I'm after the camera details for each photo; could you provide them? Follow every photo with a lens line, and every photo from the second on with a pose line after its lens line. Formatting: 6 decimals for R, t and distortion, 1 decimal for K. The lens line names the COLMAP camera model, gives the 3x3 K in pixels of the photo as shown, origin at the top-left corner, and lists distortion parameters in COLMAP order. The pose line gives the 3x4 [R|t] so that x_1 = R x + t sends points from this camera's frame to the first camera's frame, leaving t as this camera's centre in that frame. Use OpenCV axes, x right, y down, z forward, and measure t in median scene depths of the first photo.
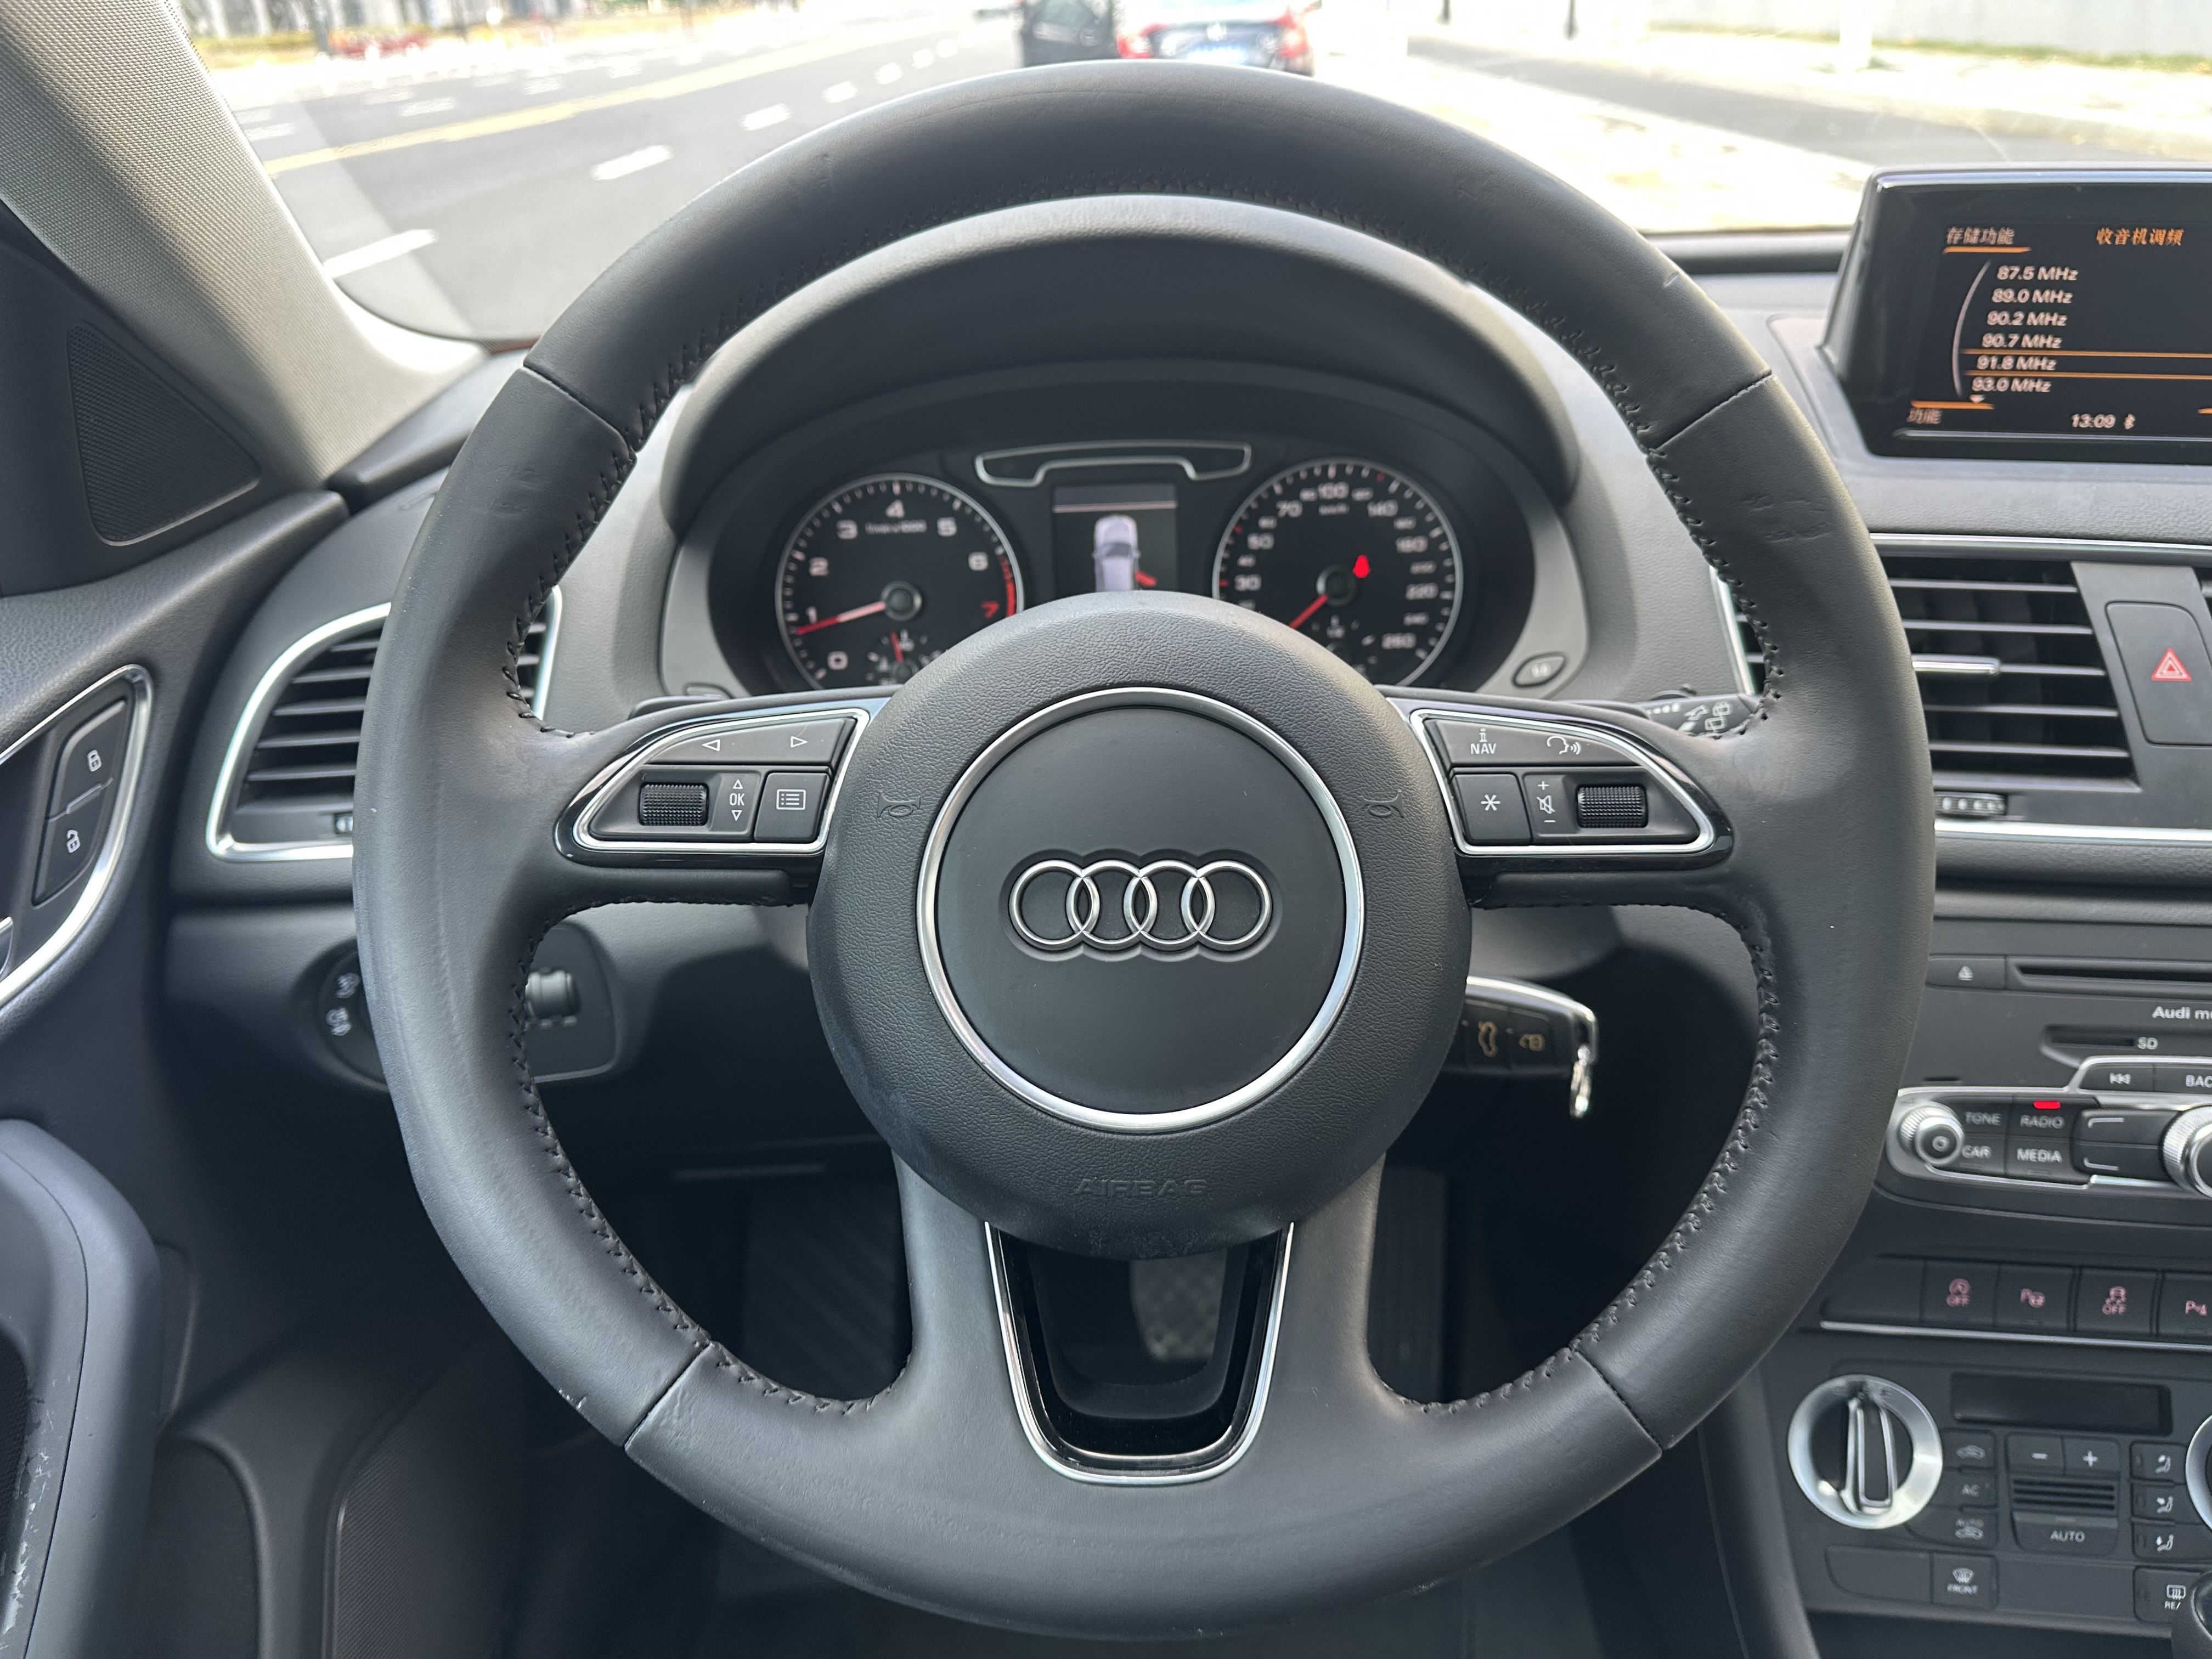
lens RADIAL K [[1560.5, 0, 1098.8], [0, 1560.5, 823.1], [0, 0, 1]] dist [0.062582, -0.077079]
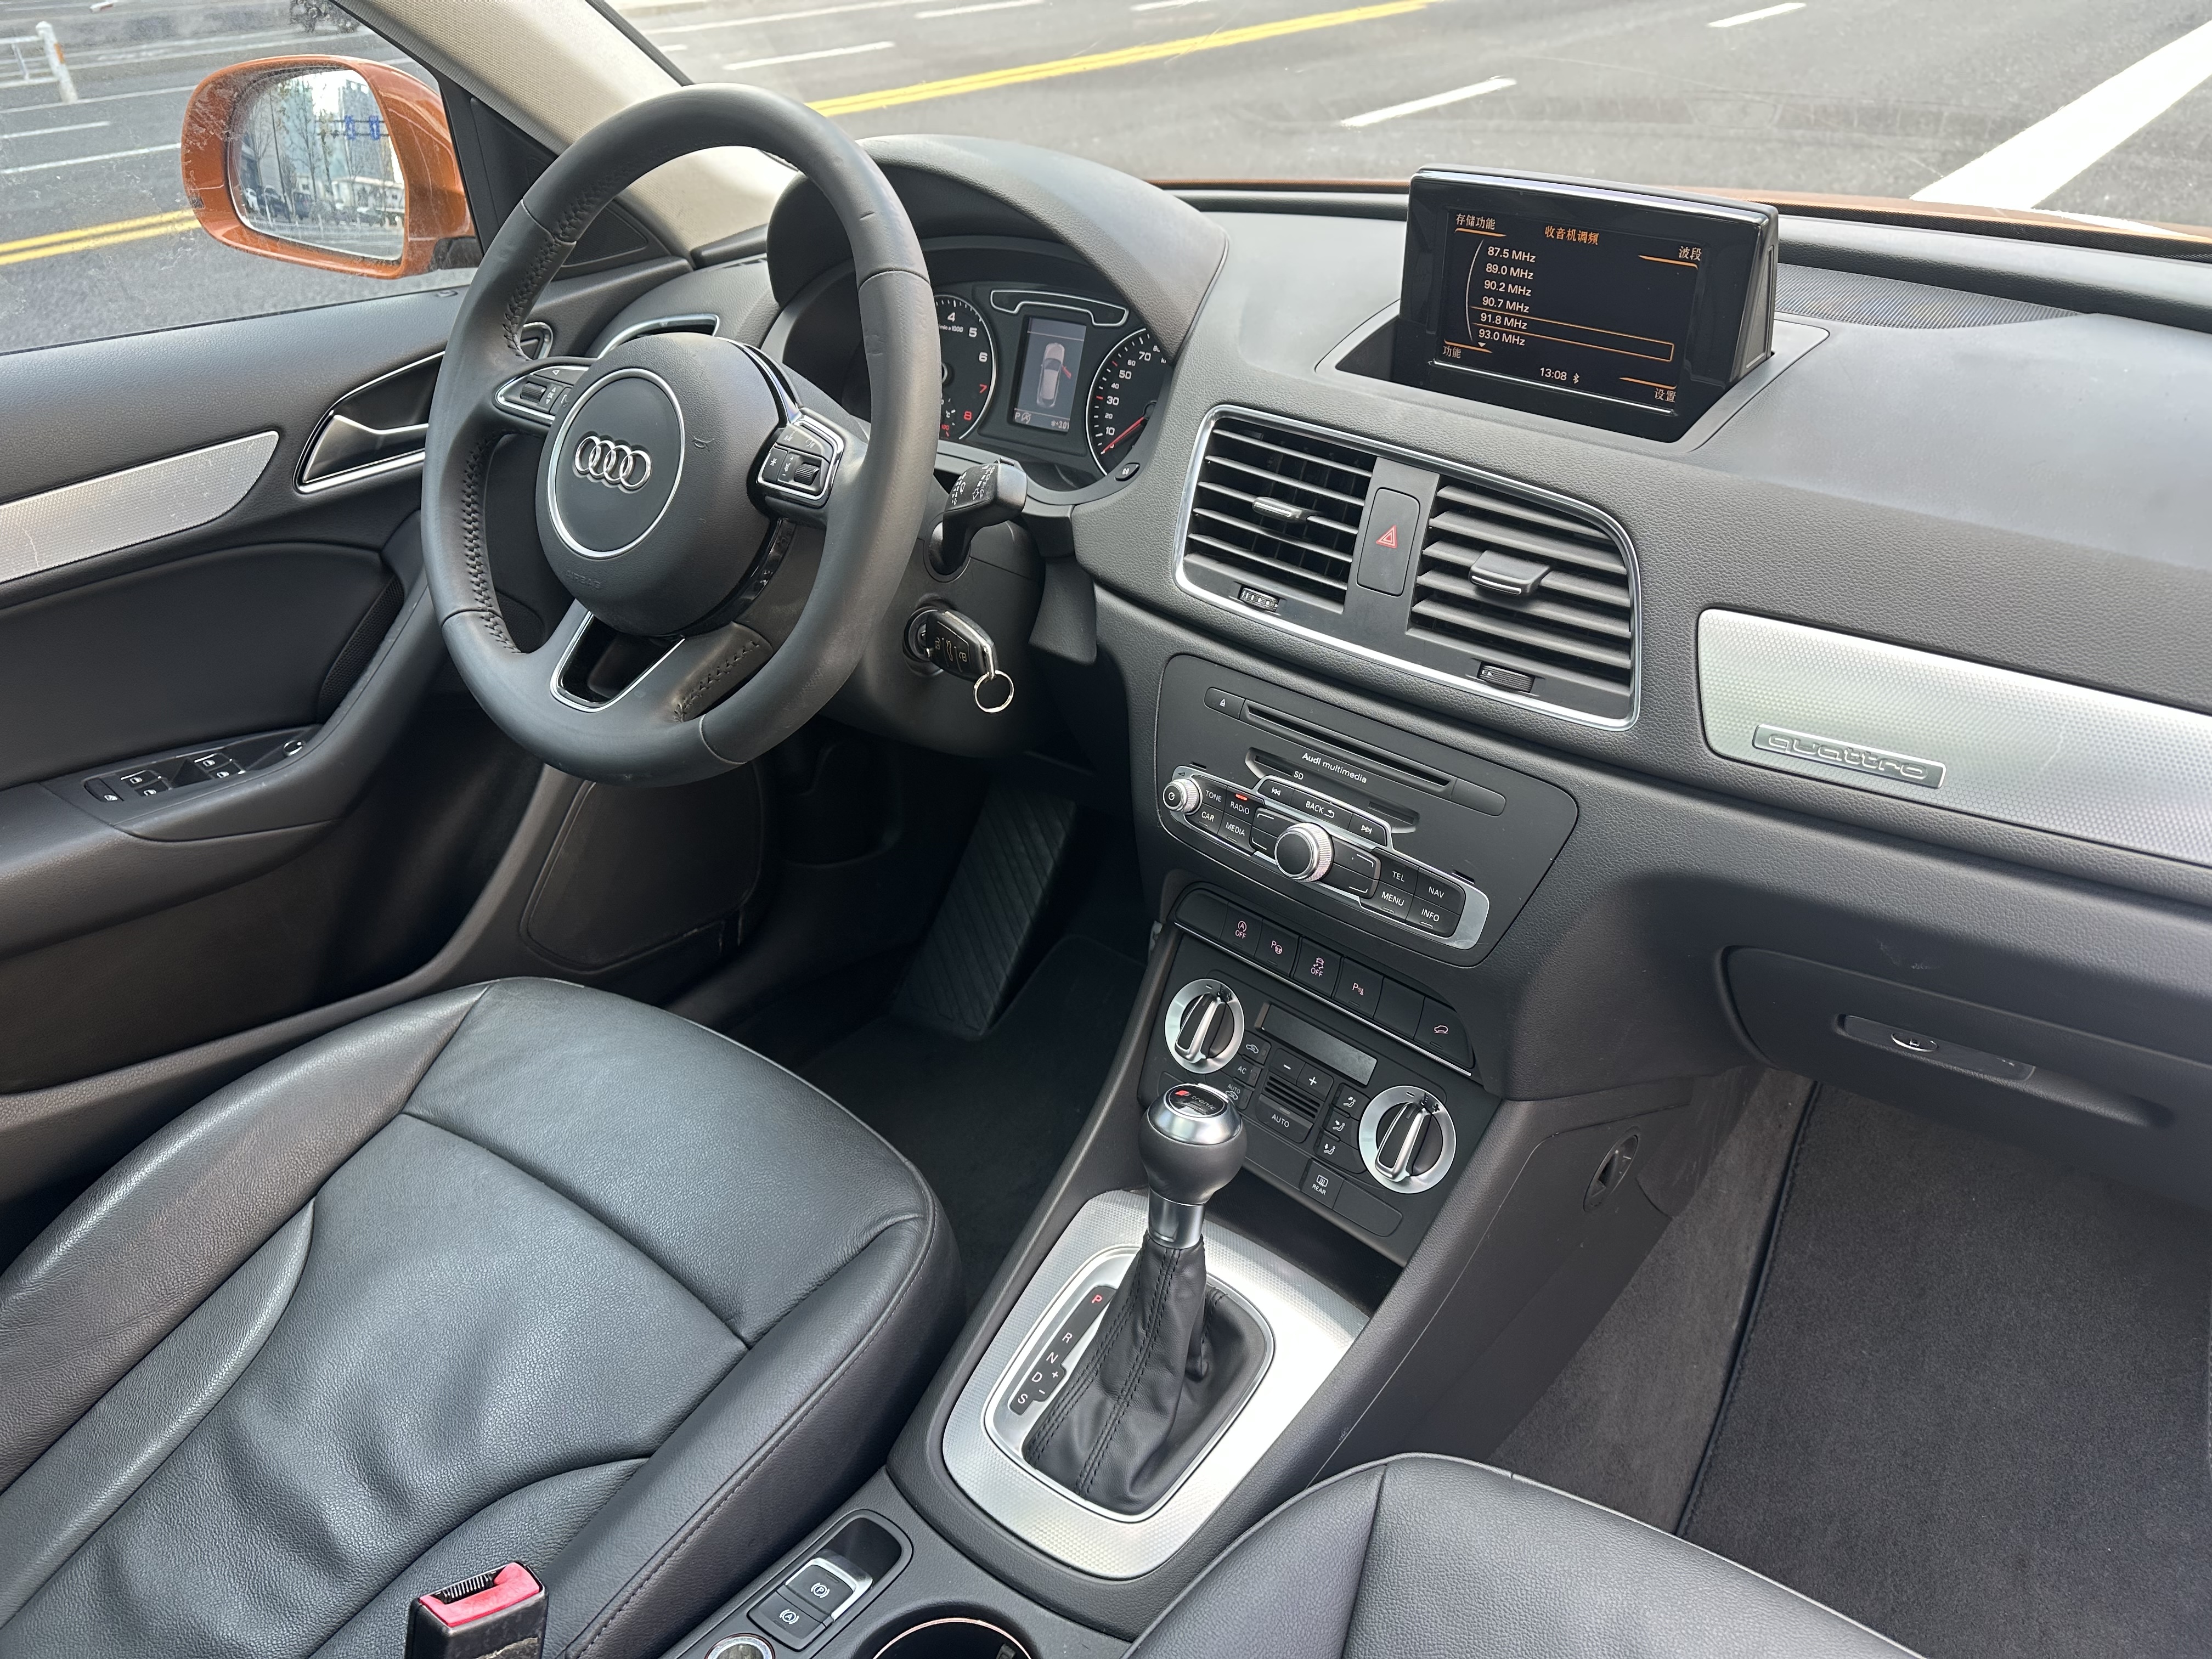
lens RADIAL K [[1560.5, 0, 1110.6], [0, 1560.5, 833.8], [0, 0, 1]] dist [0.062582, -0.077079]
pose [[0.791475, 0.316880, -0.522641, 1.151018], [-0.269624, 0.948423, 0.166722, -0.007397], [0.548516, 0.008960, 0.836092, -0.310327]]
